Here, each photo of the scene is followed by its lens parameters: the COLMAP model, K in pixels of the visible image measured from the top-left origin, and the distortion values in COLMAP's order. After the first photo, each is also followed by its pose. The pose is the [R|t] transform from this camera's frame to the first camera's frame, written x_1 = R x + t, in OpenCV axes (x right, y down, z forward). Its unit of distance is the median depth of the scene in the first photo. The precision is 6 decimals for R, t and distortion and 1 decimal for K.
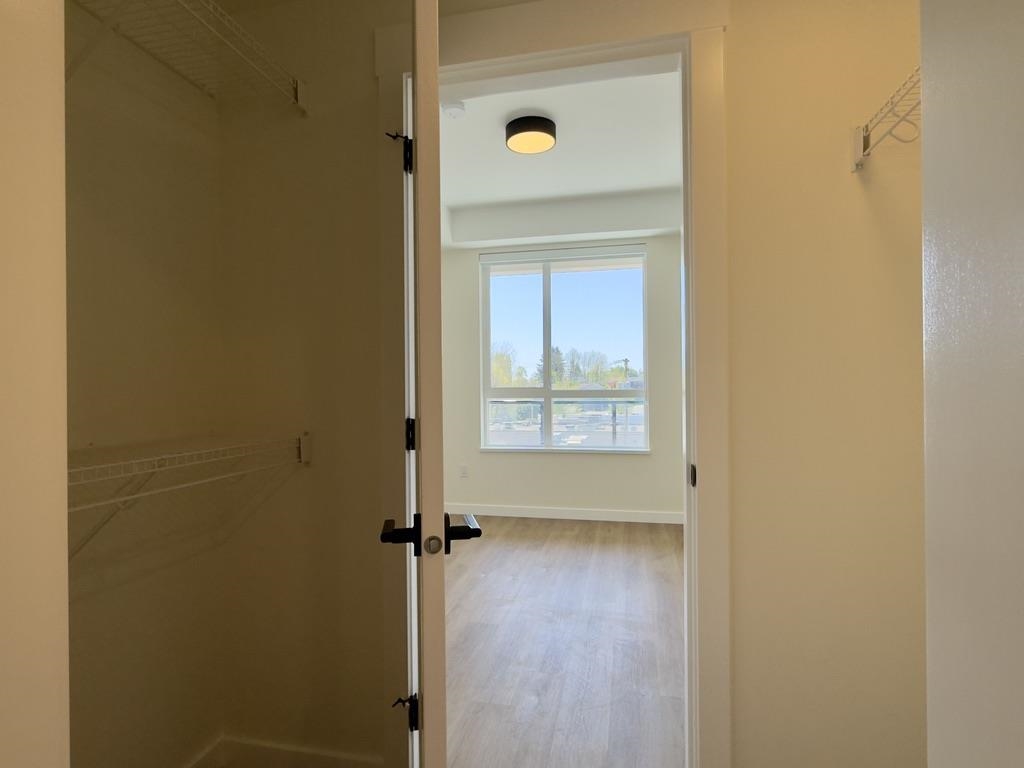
lens RADIAL K [[543.4, 0, 512.1], [0, 543.4, 386.1], [0, 0, 1]] dist [-0.001375, 0.000736]
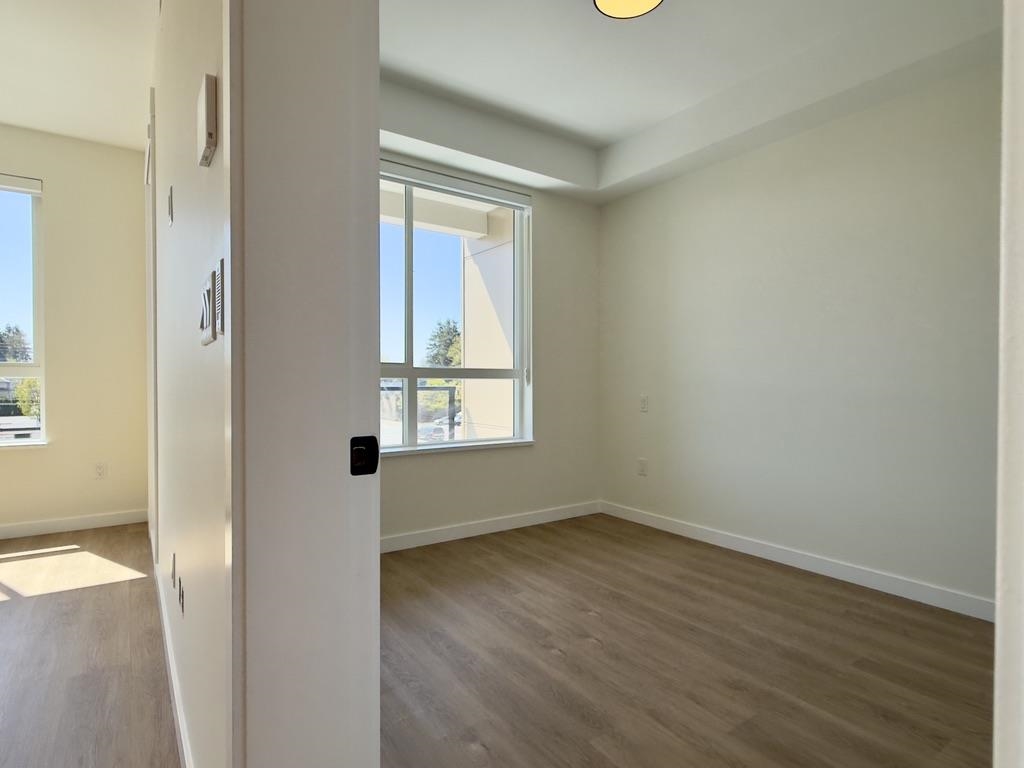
lens RADIAL K [[548.5, 0, 513.4], [0, 548.5, 386.3], [0, 0, 1]] dist [-0.003822, -0.001044]
pose [[0.678734, 0.005170, 0.734366, -0.409734], [-0.011158, 0.999932, 0.003273, 0.031490], [-0.734299, -0.010416, 0.678746, 0.451166]]
